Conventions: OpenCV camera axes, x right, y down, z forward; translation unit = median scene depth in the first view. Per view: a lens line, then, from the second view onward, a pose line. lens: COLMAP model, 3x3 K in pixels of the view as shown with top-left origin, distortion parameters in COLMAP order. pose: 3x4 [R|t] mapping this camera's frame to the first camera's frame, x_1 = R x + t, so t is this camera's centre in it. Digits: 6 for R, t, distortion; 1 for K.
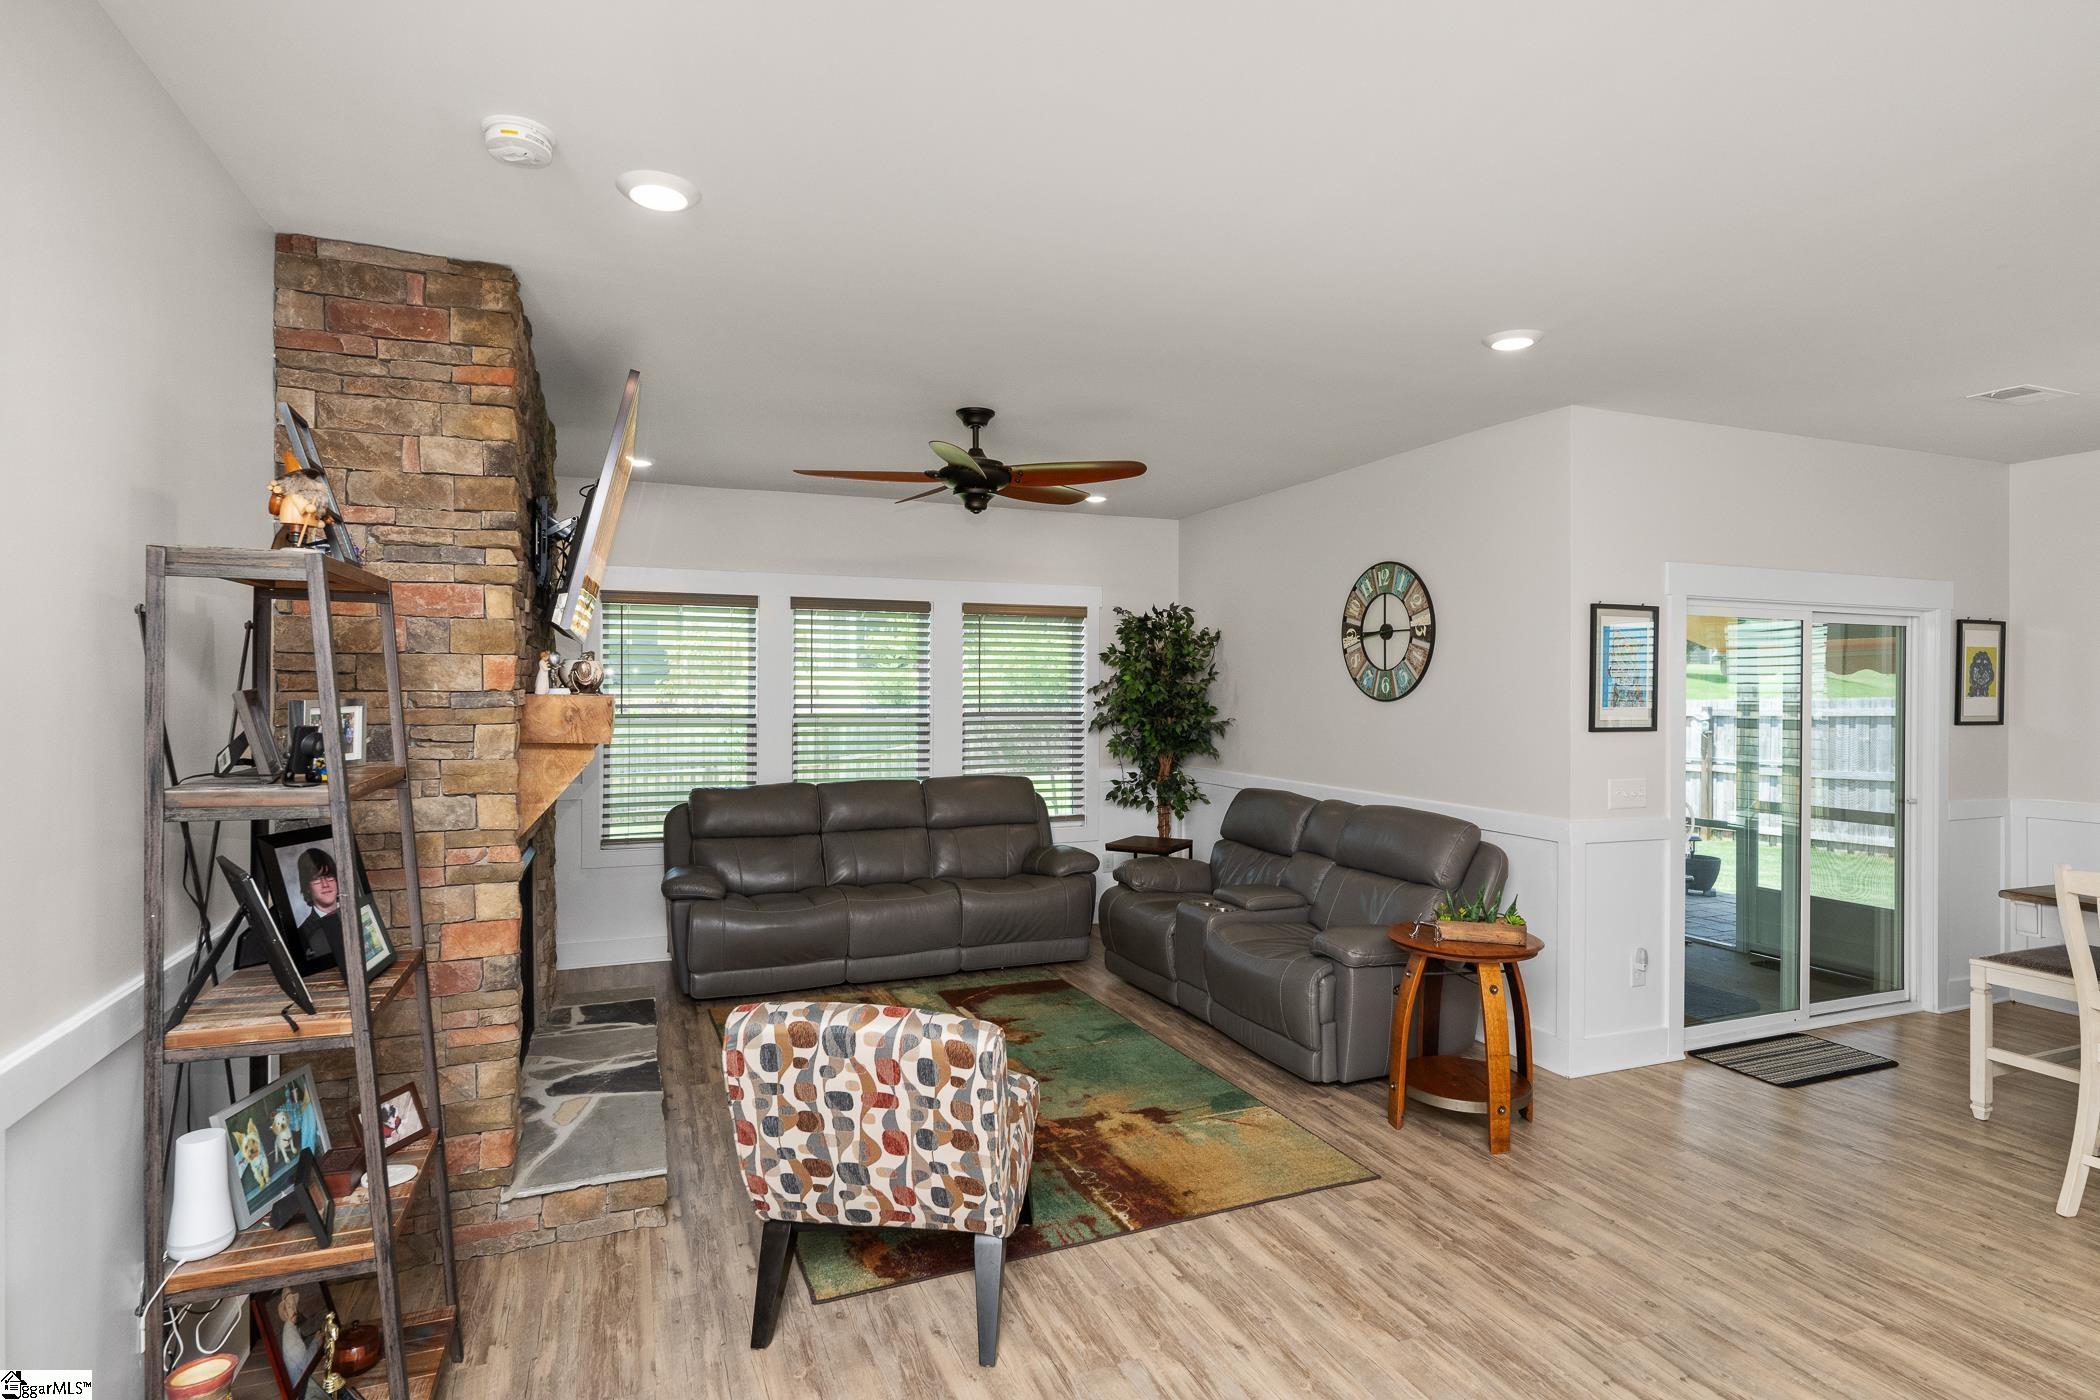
lens RADIAL K [[1053.4, 0, 1048.3], [0, 1053.4, 694.0], [0, 0, 1]] dist [-0.002491, 0.002097]
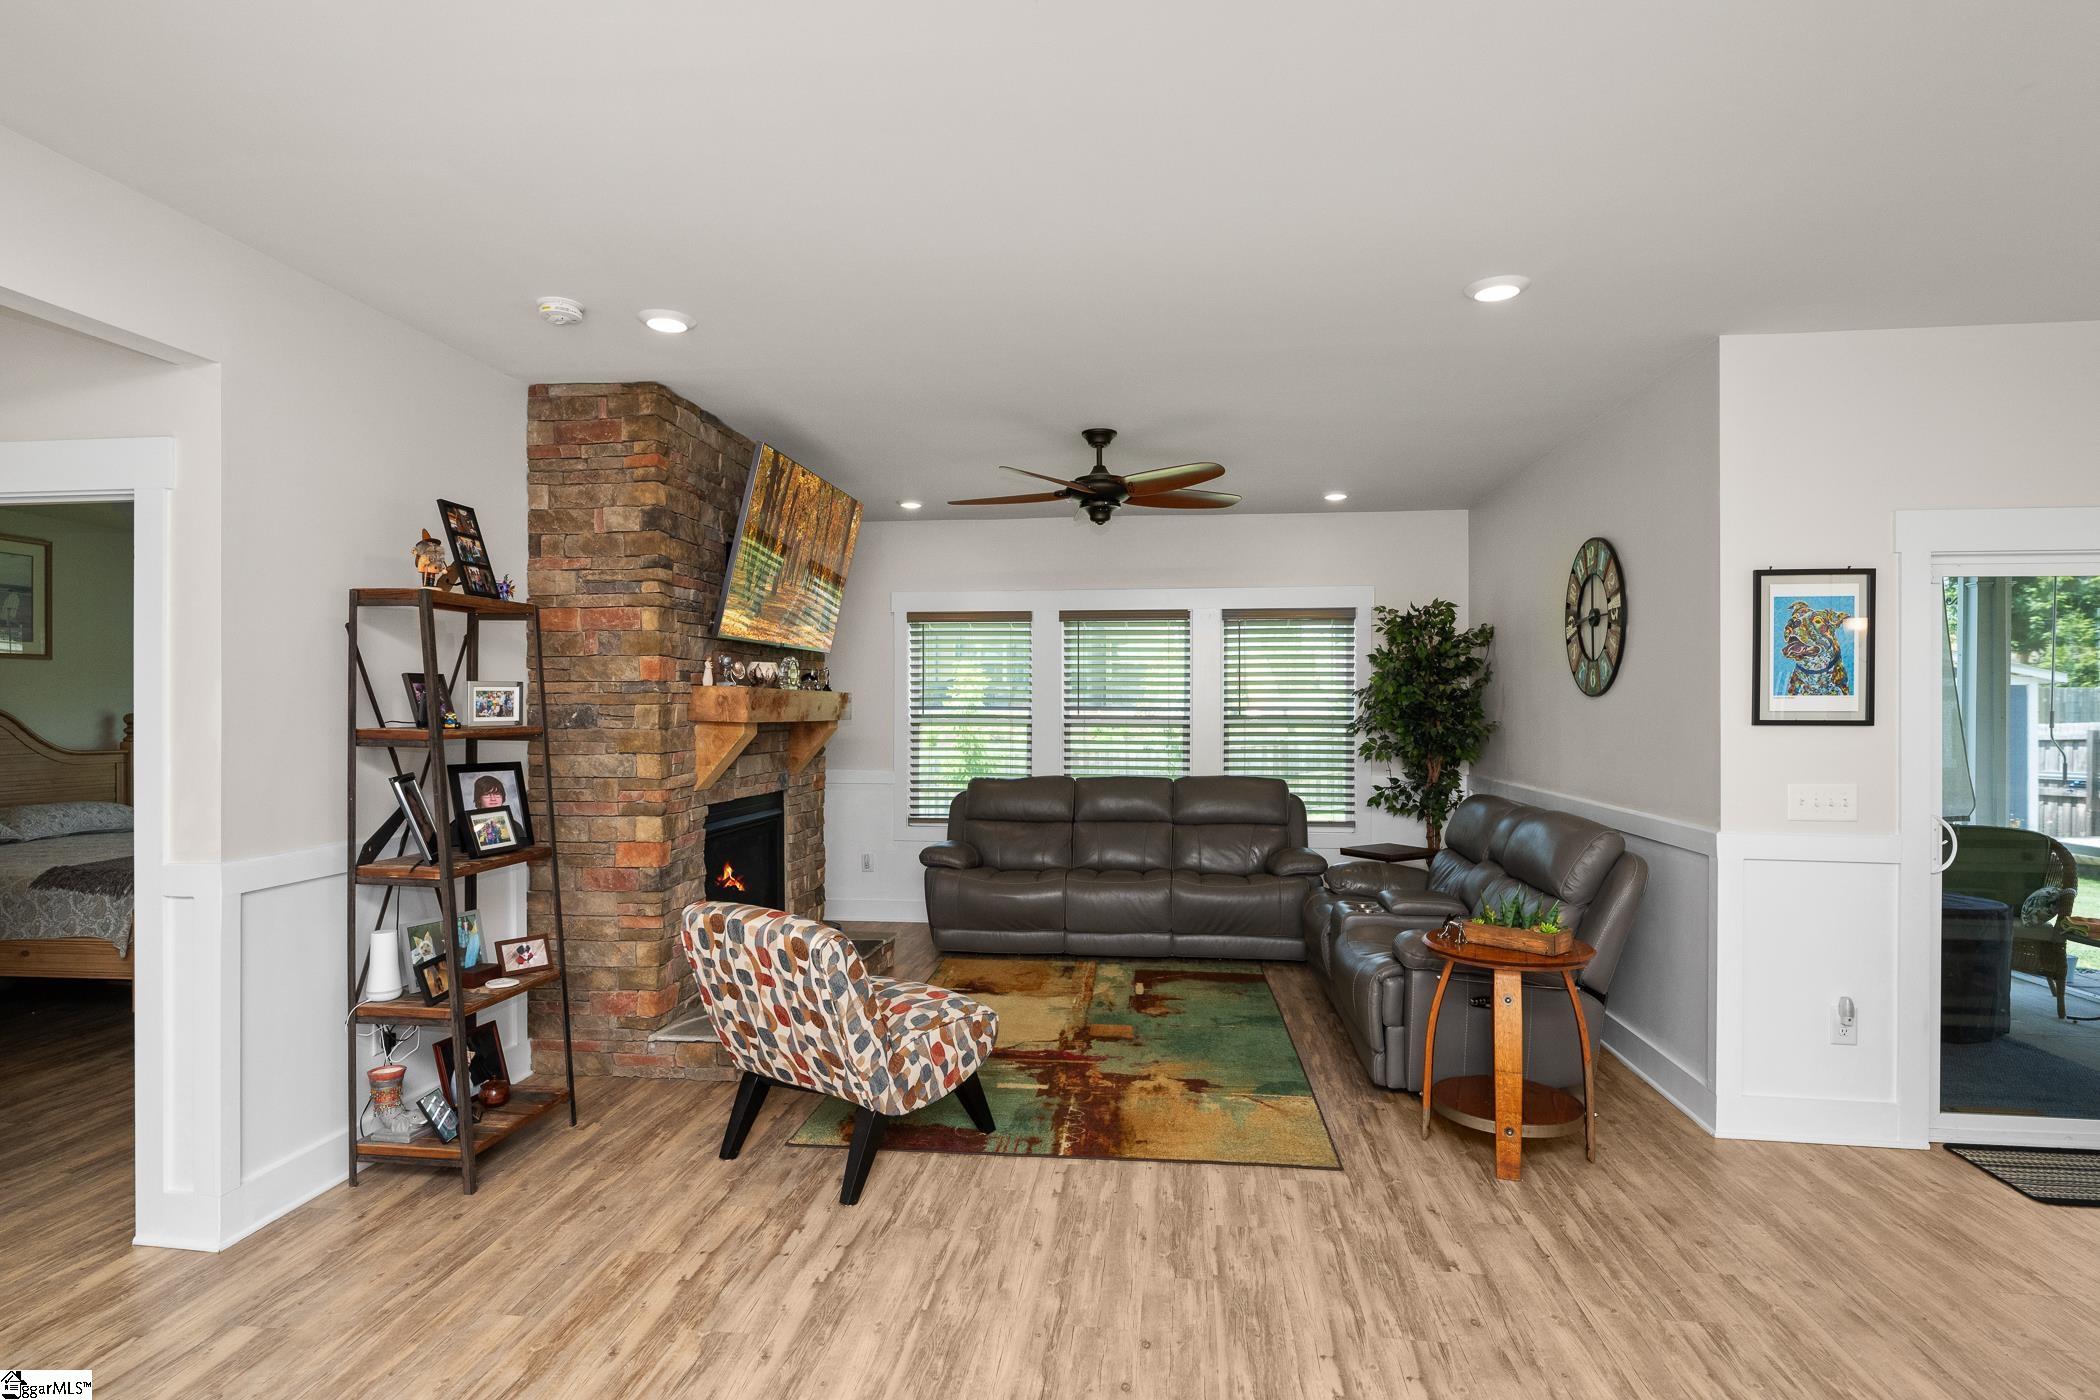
lens RADIAL K [[1053.4, 0, 1058.7], [0, 1053.4, 716.5], [0, 0, 1]] dist [-0.002491, 0.002097]
pose [[0.876959, -0.000126, -0.480565, 0.436867], [-0.001130, 0.999997, -0.002325, 0.032291], [0.480564, 0.002582, 0.876956, 0.011409]]
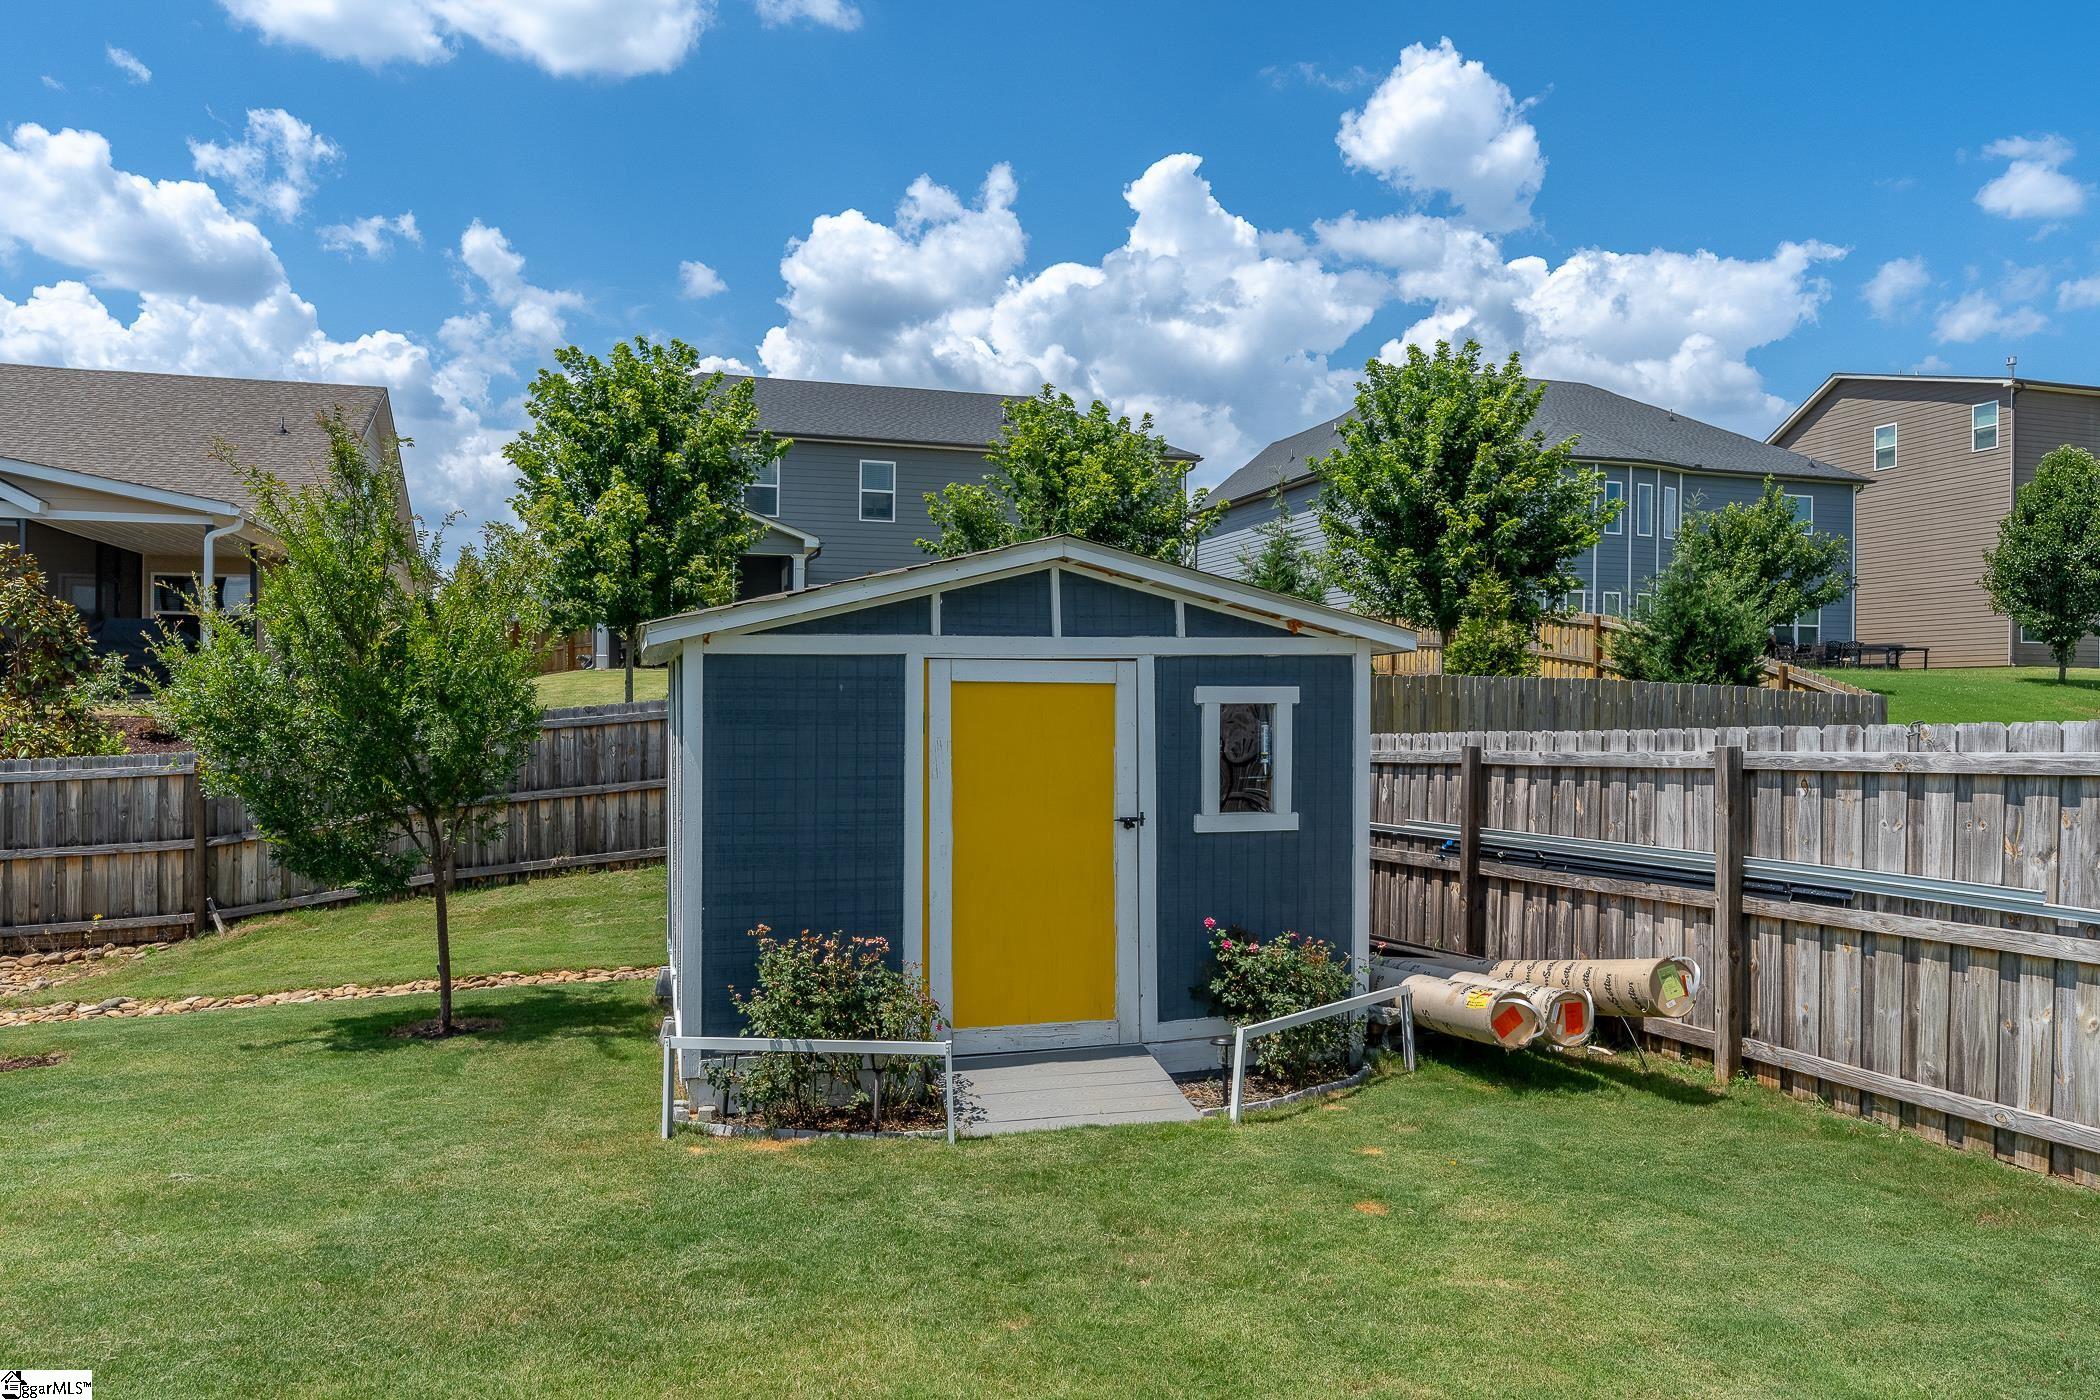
lens RADIAL K [[1380.8, 0, 1031.6], [0, 1380.8, 695.6], [0, 0, 1]] dist [0.009070, -0.003422]
pose [[0.996863, 0.001237, -0.079134, 1.154247], [-0.002470, 0.999877, -0.015482, 0.016371], [0.079105, 0.015629, 0.996744, 2.125463]]
